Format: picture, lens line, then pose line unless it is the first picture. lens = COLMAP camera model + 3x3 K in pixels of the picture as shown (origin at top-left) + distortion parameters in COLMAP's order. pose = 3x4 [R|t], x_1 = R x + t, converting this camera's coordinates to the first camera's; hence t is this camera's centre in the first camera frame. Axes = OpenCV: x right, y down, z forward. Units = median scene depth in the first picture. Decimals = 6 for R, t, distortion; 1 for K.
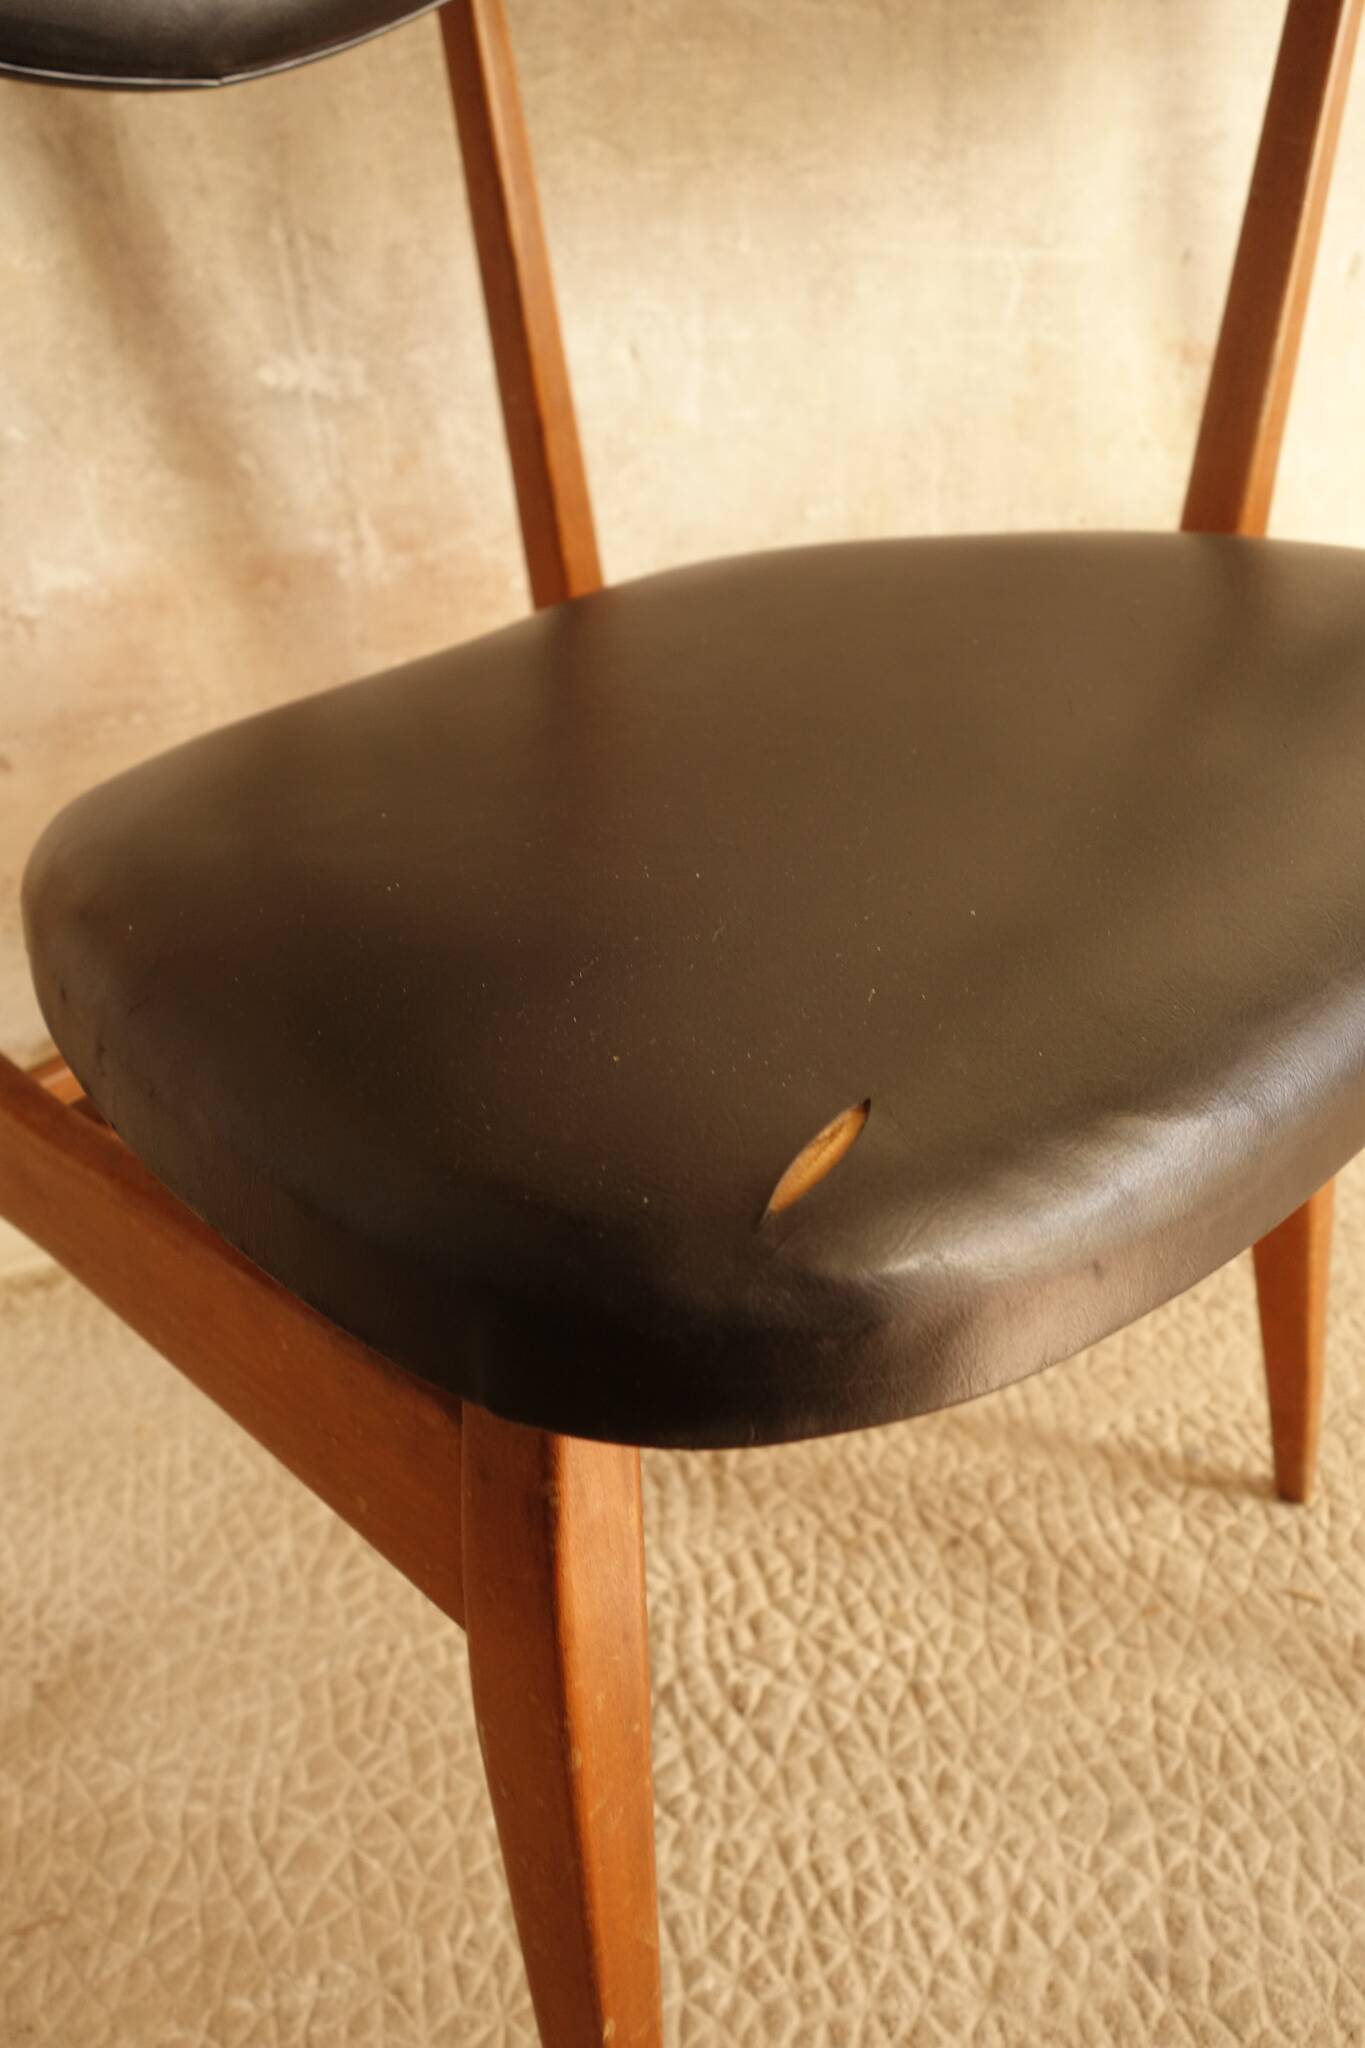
lens RADIAL K [[1598.3, 0, 684.5], [0, 1598.3, 1023.9], [0, 0, 1]] dist [0.004755, -0.007720]
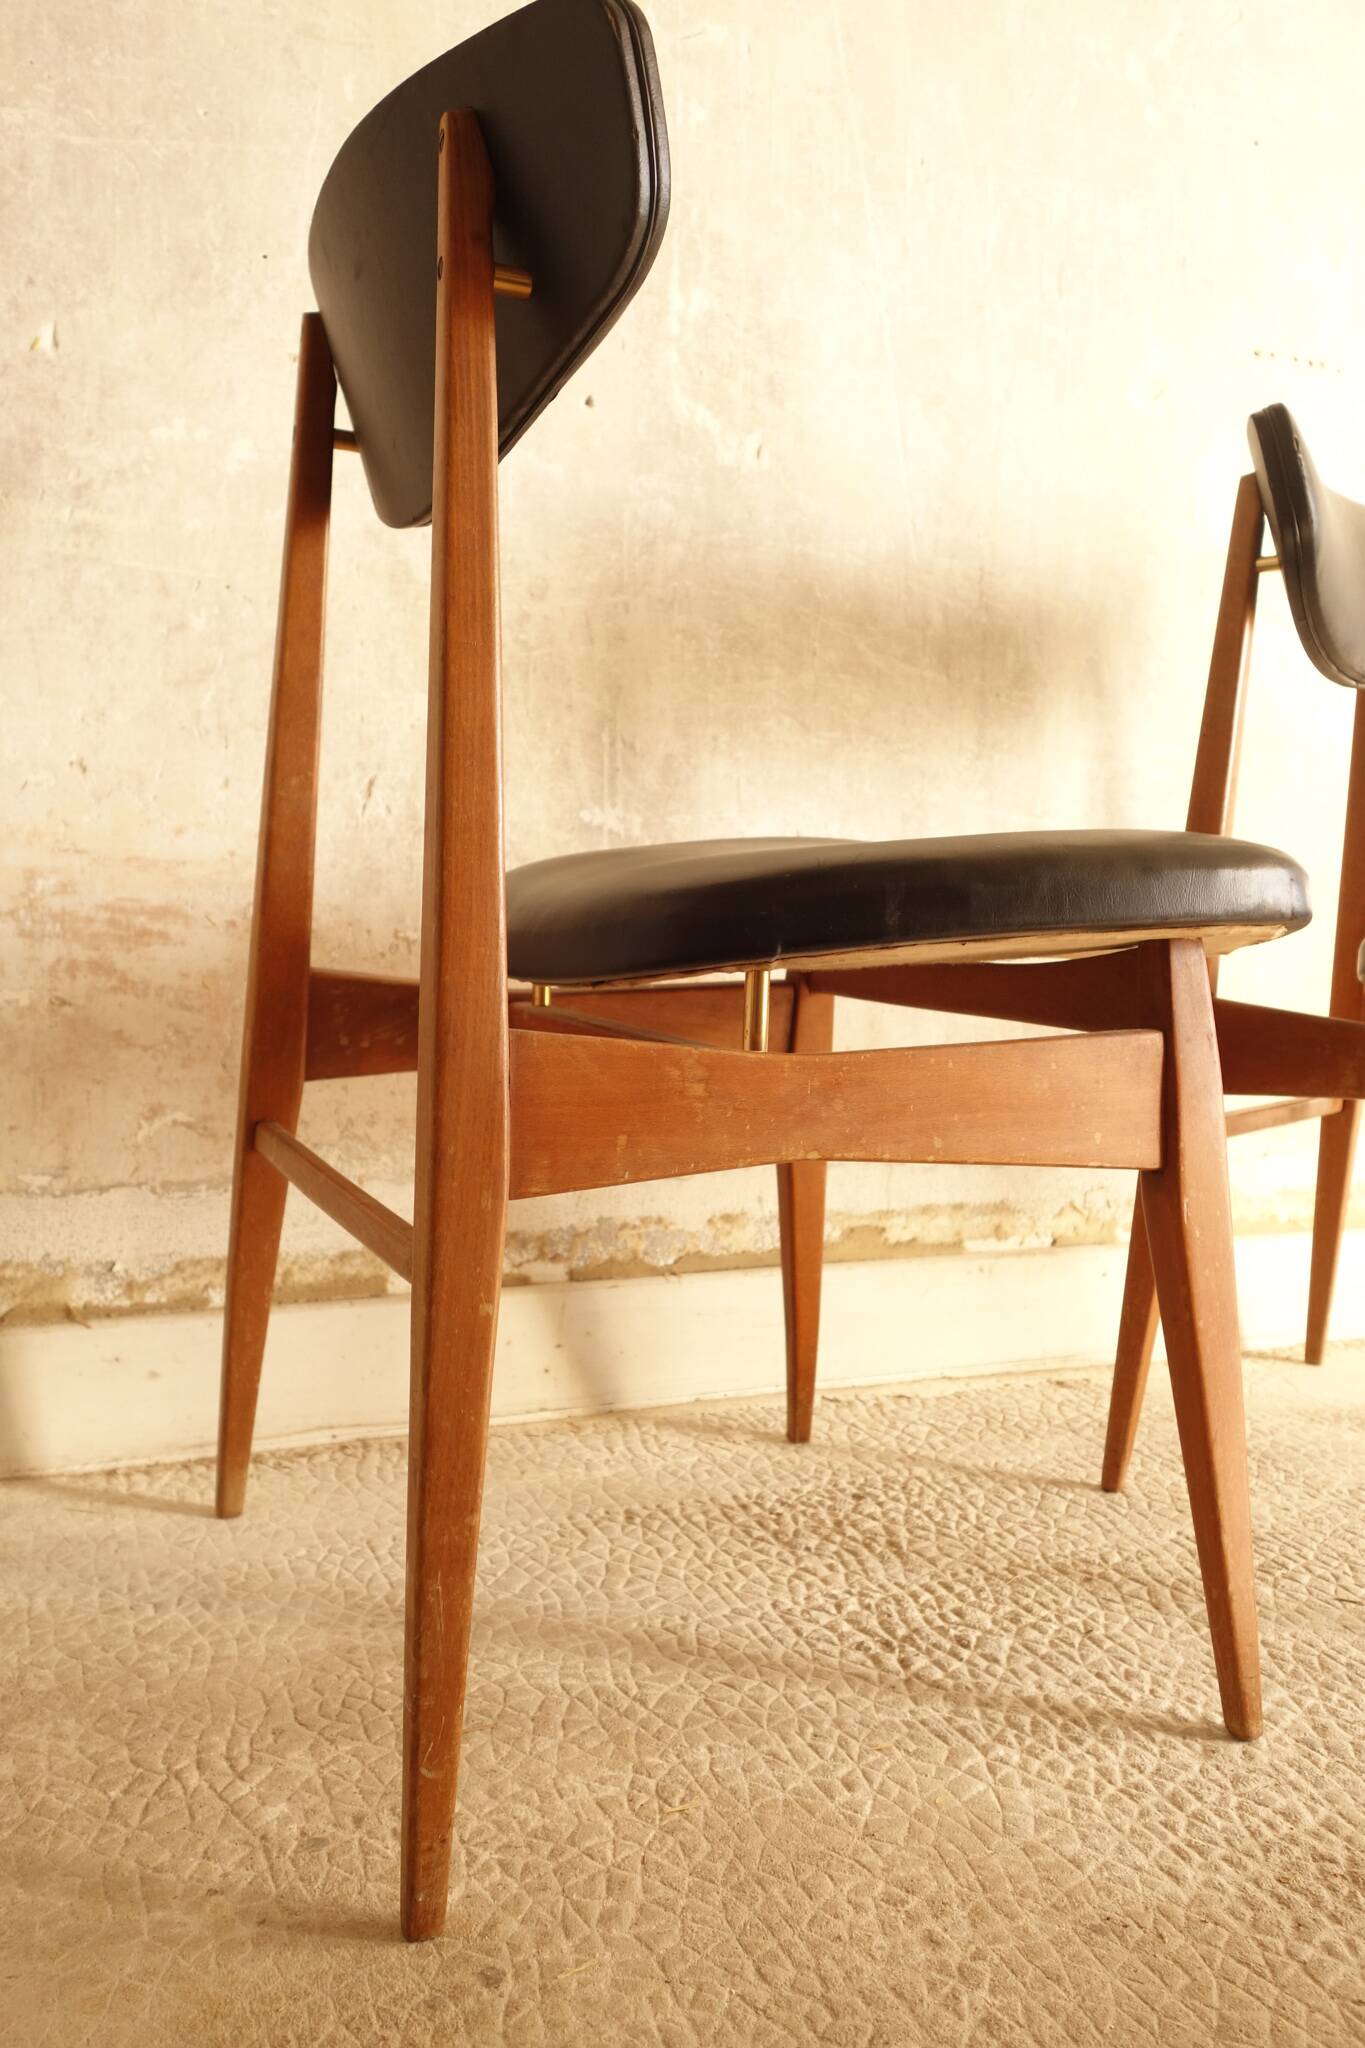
lens RADIAL K [[1598.3, 0, 687.0], [0, 1598.3, 1017.0], [0, 0, 1]] dist [0.004755, -0.007720]
pose [[0.989568, 0.081472, 0.118815, -0.356036], [-0.017616, 0.886973, -0.461486, 0.529627], [-0.142984, 0.454579, 0.879155, -0.329152]]
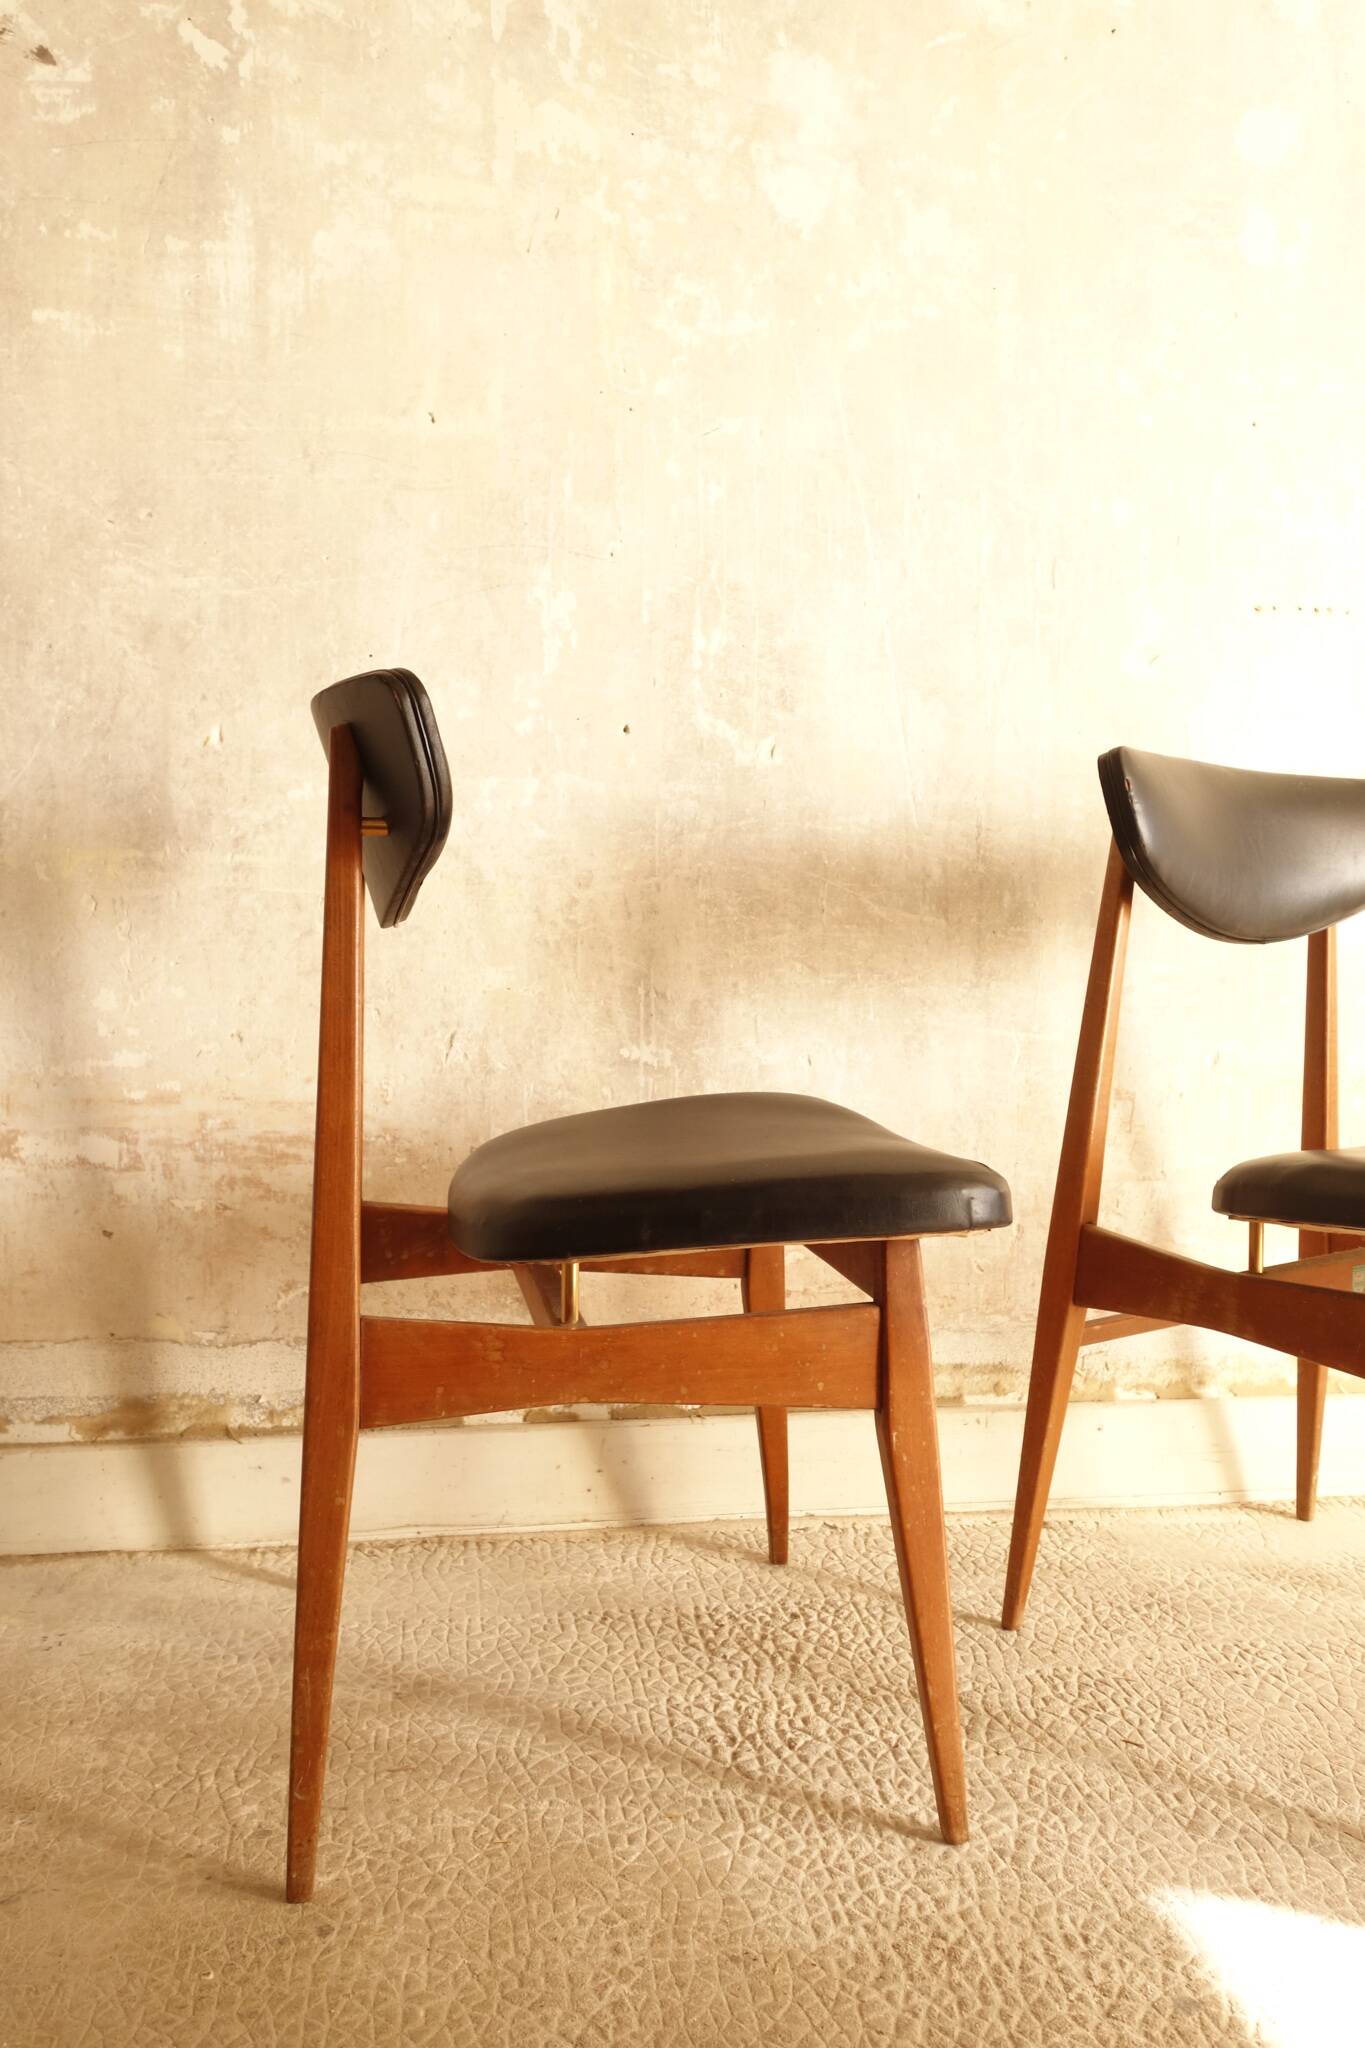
lens RADIAL K [[1598.3, 0, 685.8], [0, 1598.3, 1020.6], [0, 0, 1]] dist [0.004755, -0.007720]
pose [[0.988554, 0.083013, -0.125975, 0.067958], [-0.132020, 0.880121, -0.456023, 0.493472], [0.073018, 0.467435, 0.881007, -0.828328]]
